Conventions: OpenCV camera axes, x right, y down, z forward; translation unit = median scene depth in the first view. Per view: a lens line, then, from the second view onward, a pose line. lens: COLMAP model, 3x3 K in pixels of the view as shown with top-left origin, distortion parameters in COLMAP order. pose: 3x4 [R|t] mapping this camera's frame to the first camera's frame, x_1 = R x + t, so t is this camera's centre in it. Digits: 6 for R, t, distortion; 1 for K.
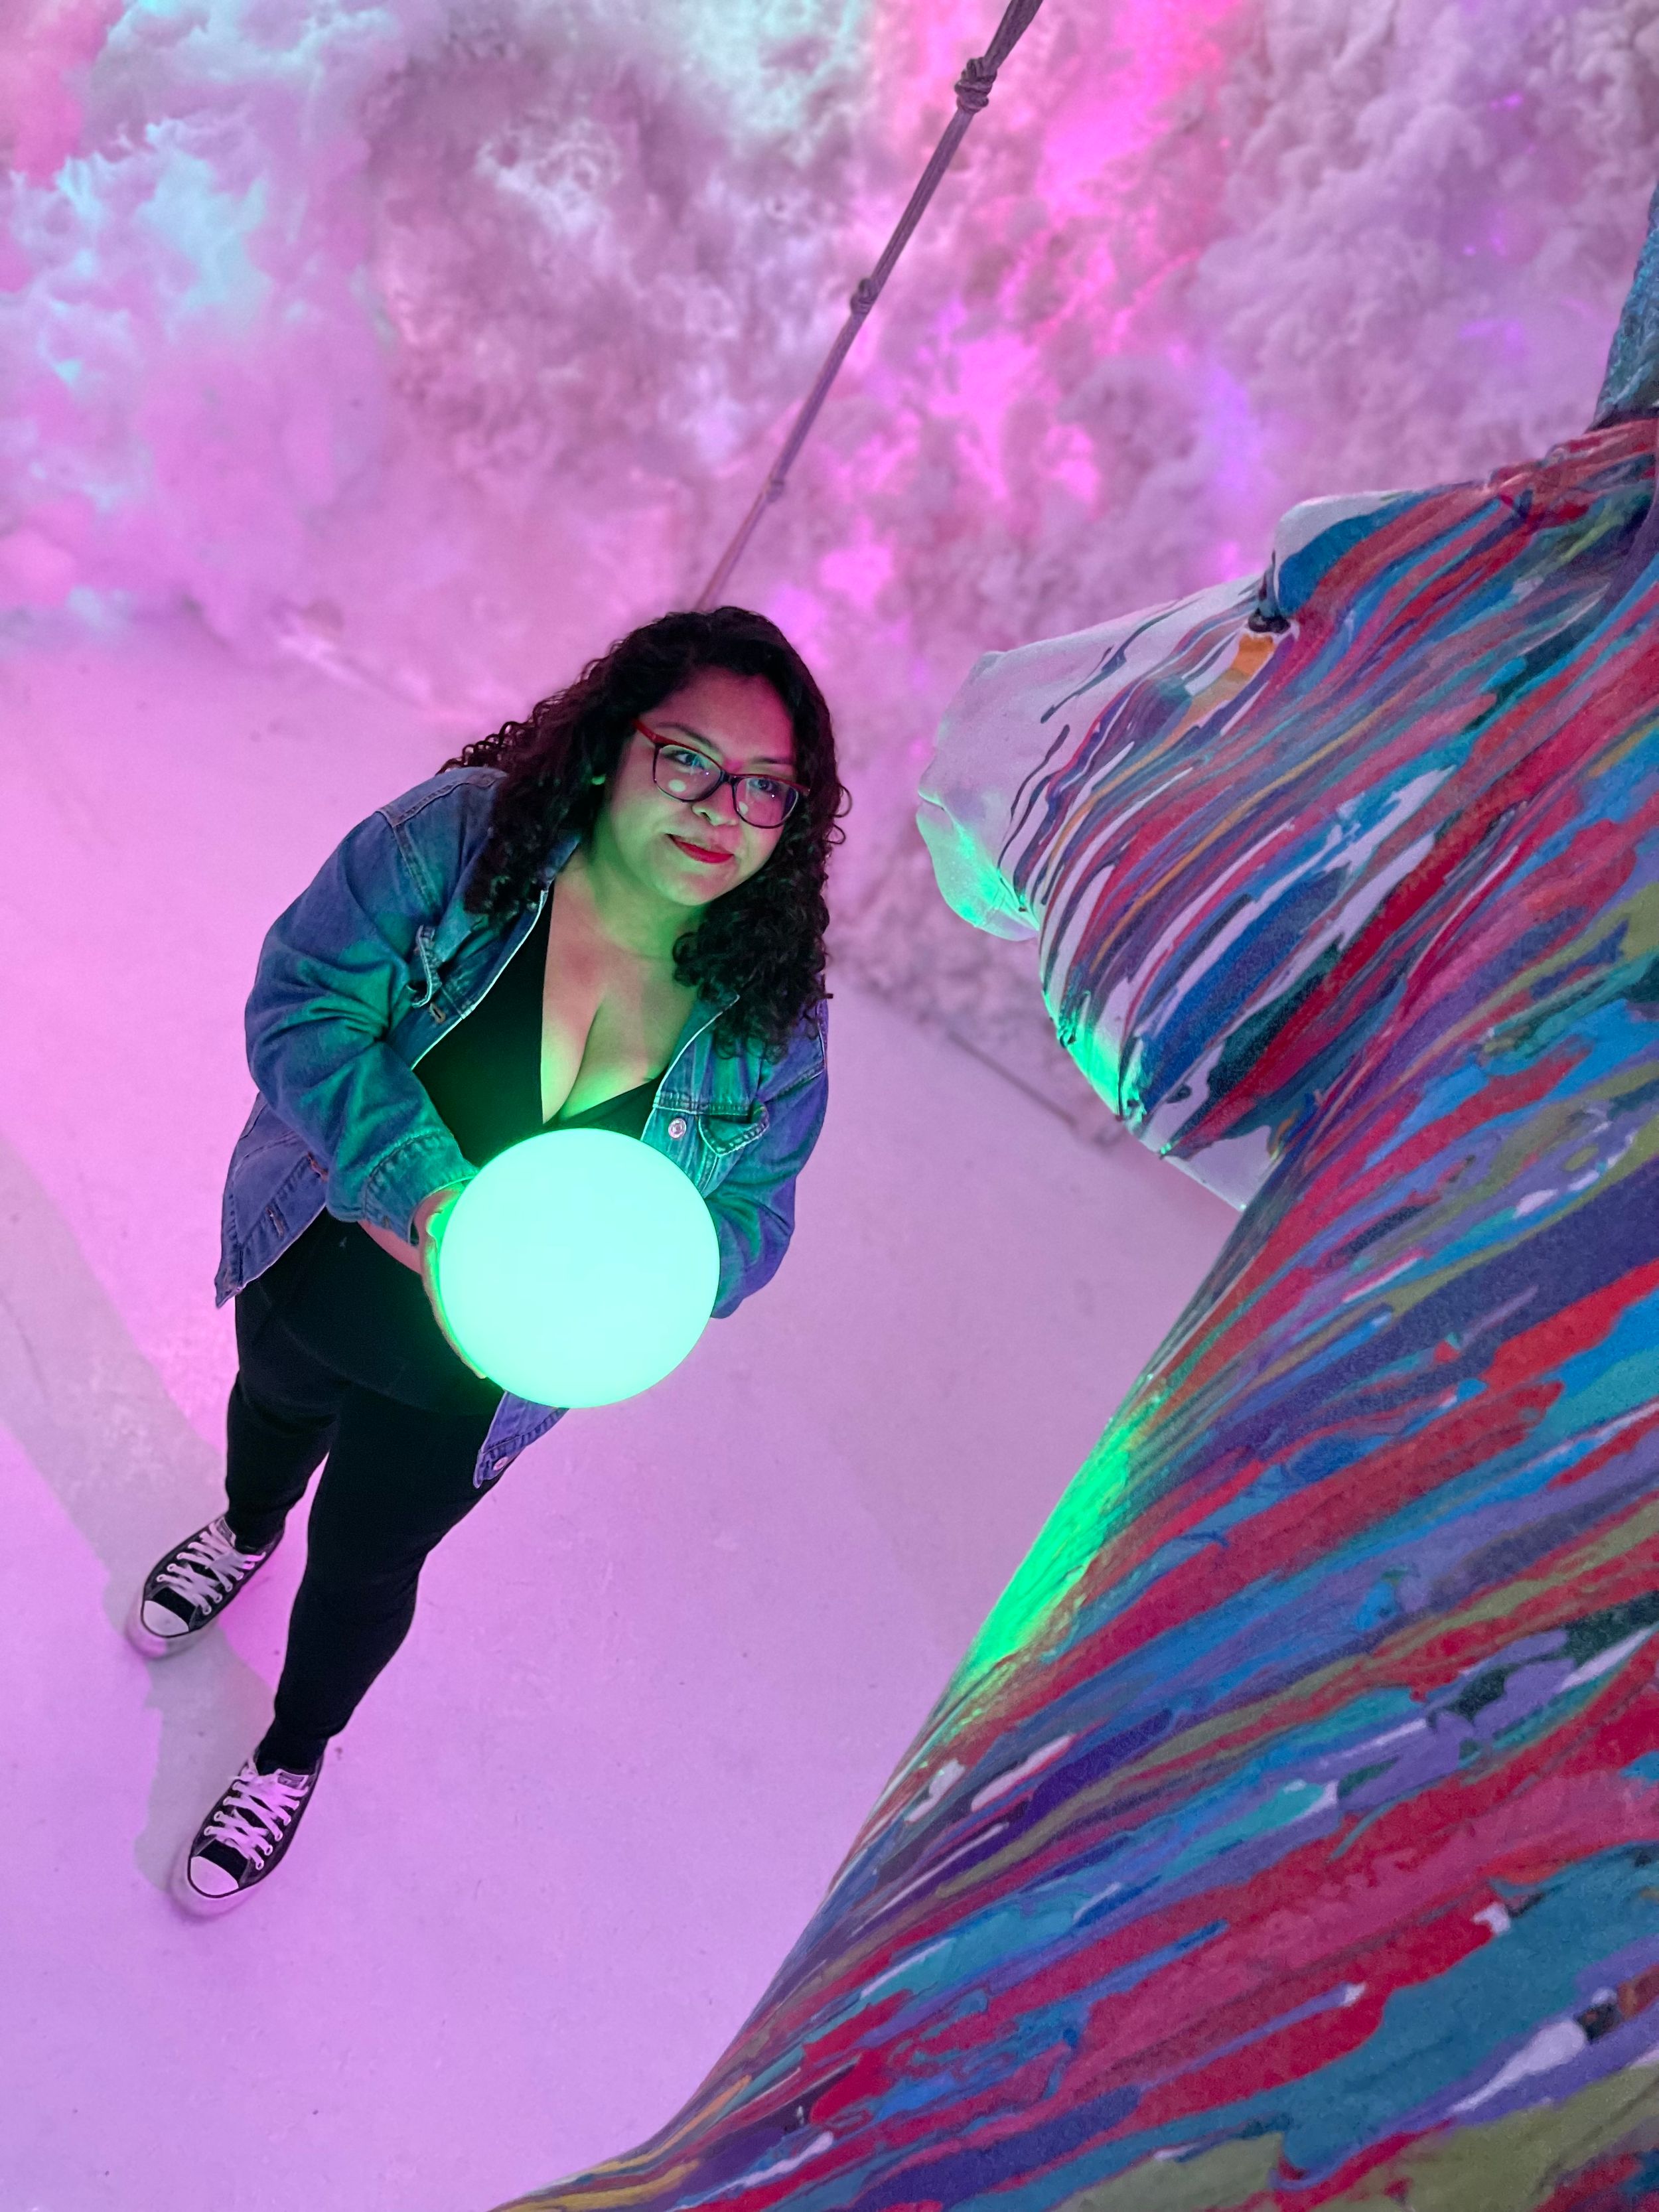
lens RADIAL K [[1643.6, 0, 861.1], [0, 1643.6, 1075.5], [0, 0, 1]] dist [0.074454, -0.095166]
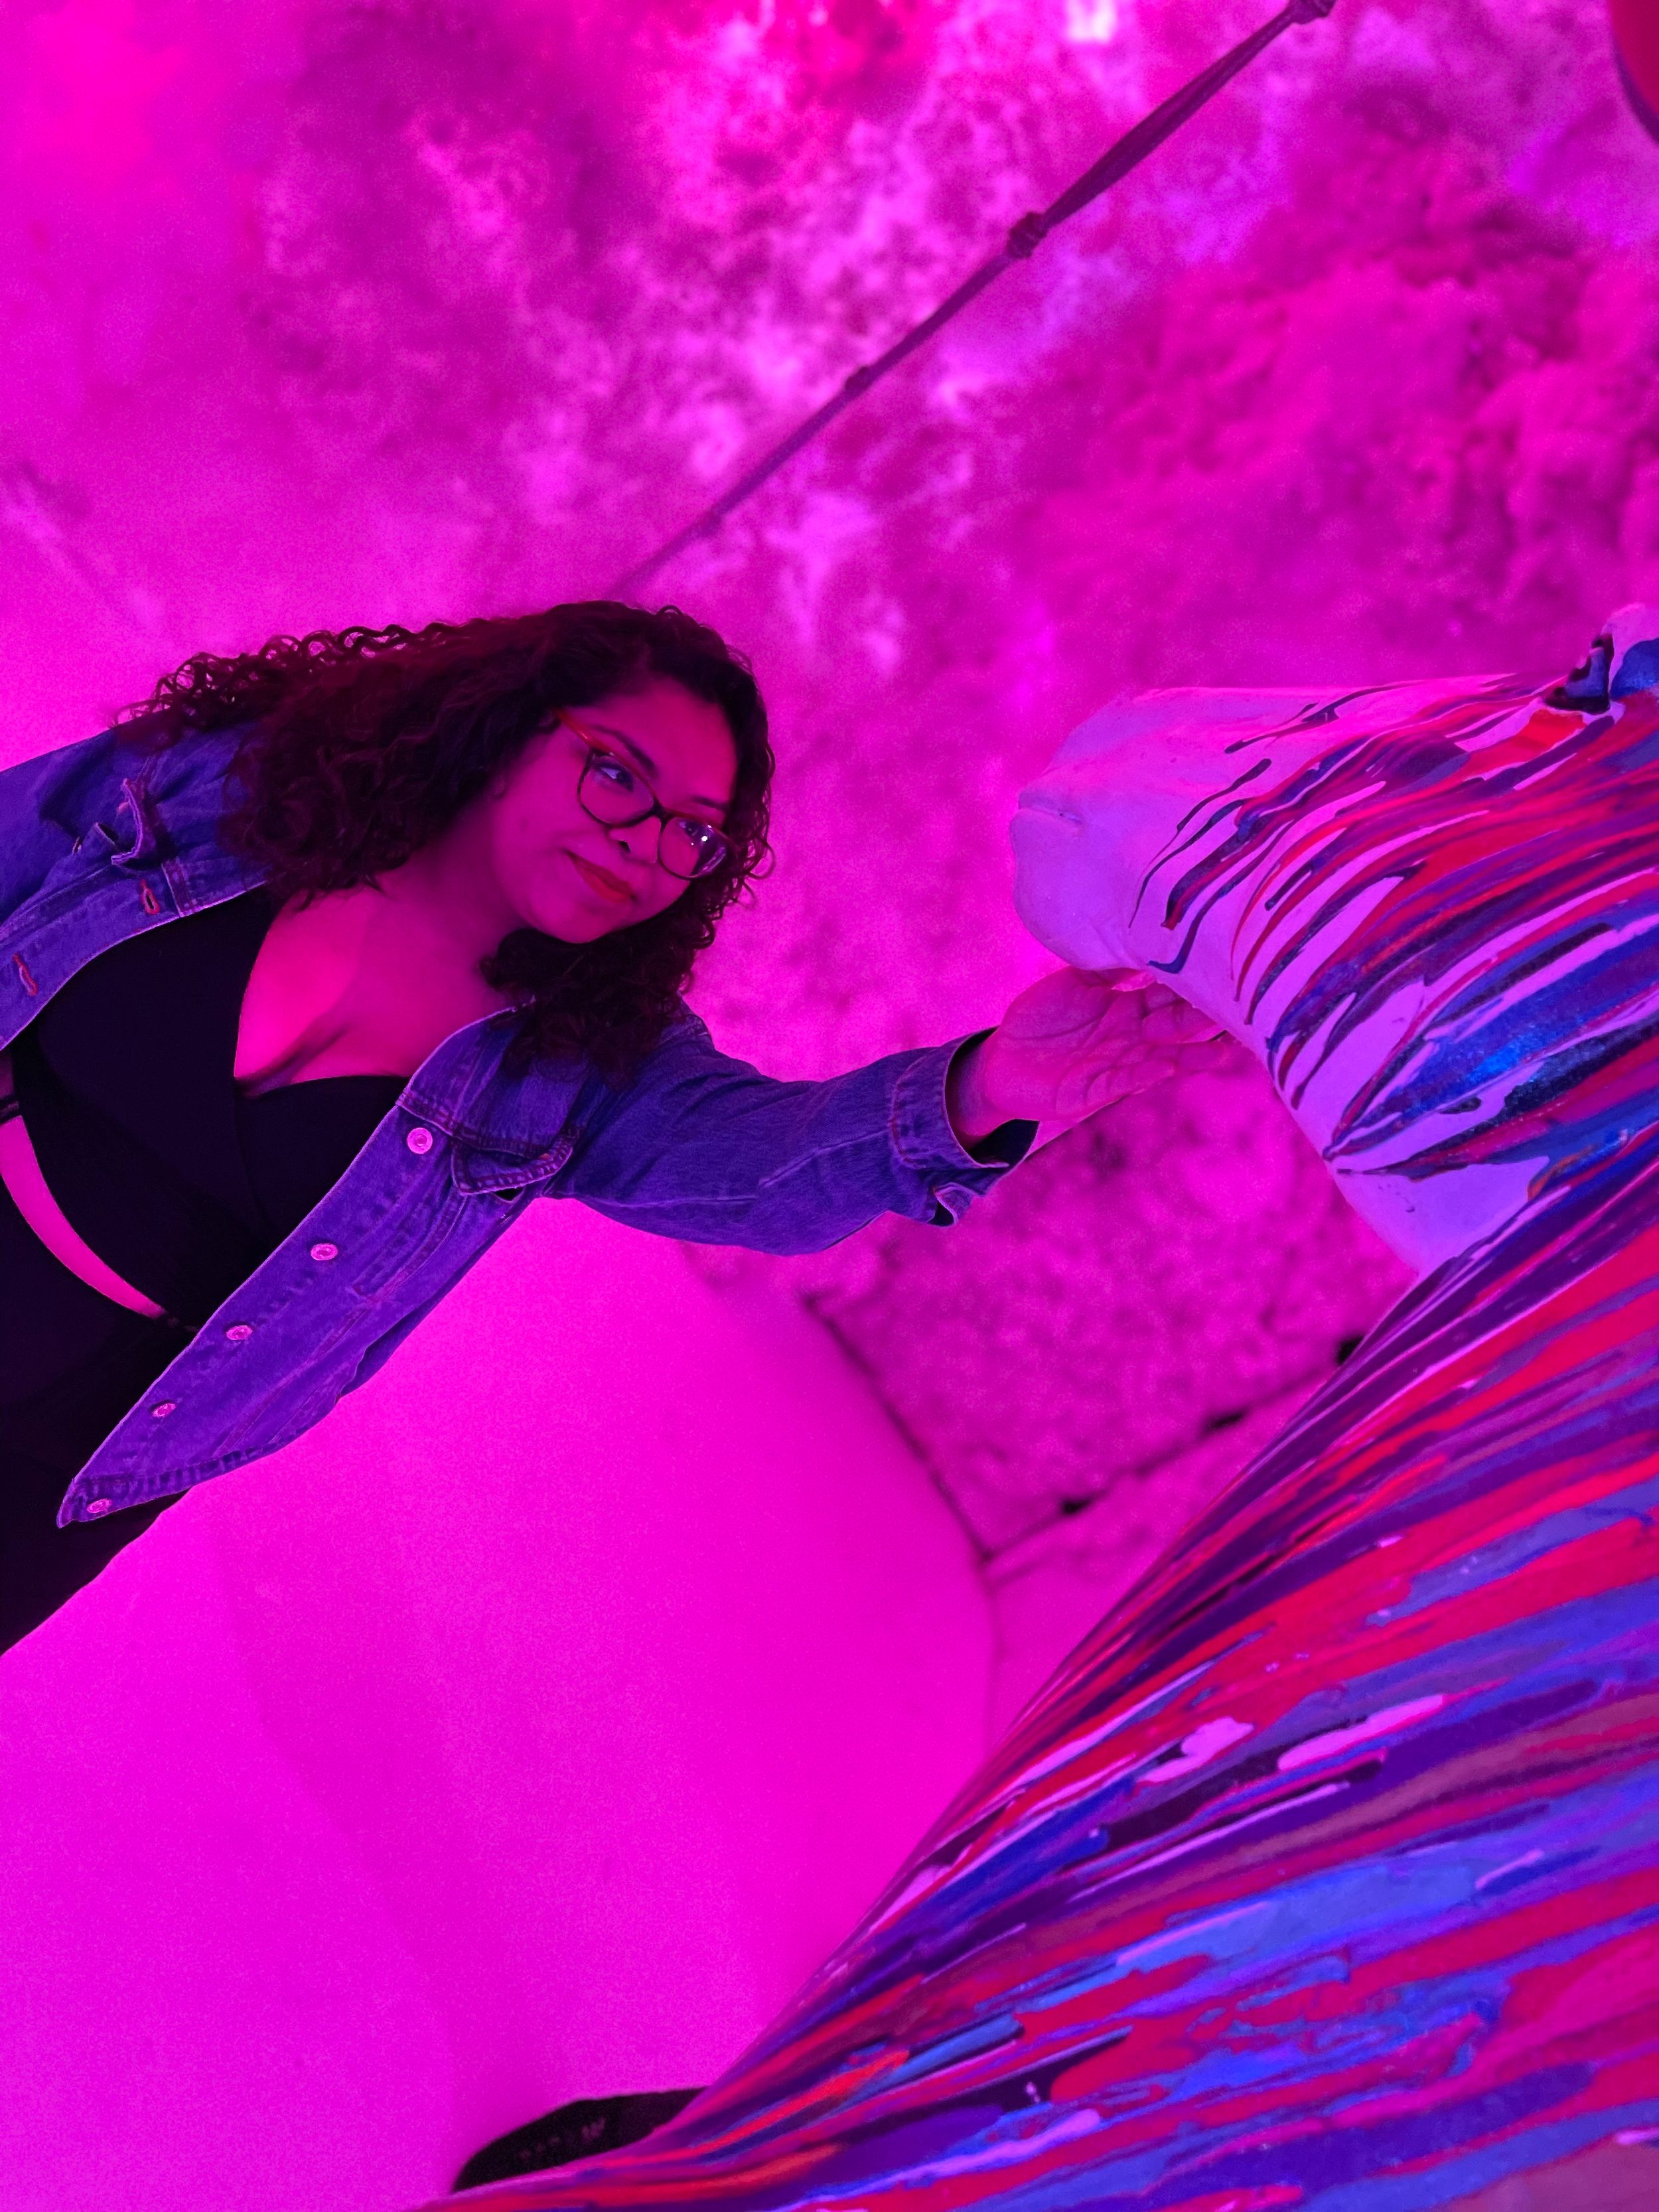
lens RADIAL K [[1628.7, 0, 837.6], [0, 1628.7, 1102.7], [0, 0, 1]] dist [0.082048, -0.114598]
pose [[0.925552, 0.282083, 0.252553, -0.314796], [-0.259675, 0.958365, -0.118770, 0.175815], [-0.275541, 0.044346, 0.960266, 0.131949]]
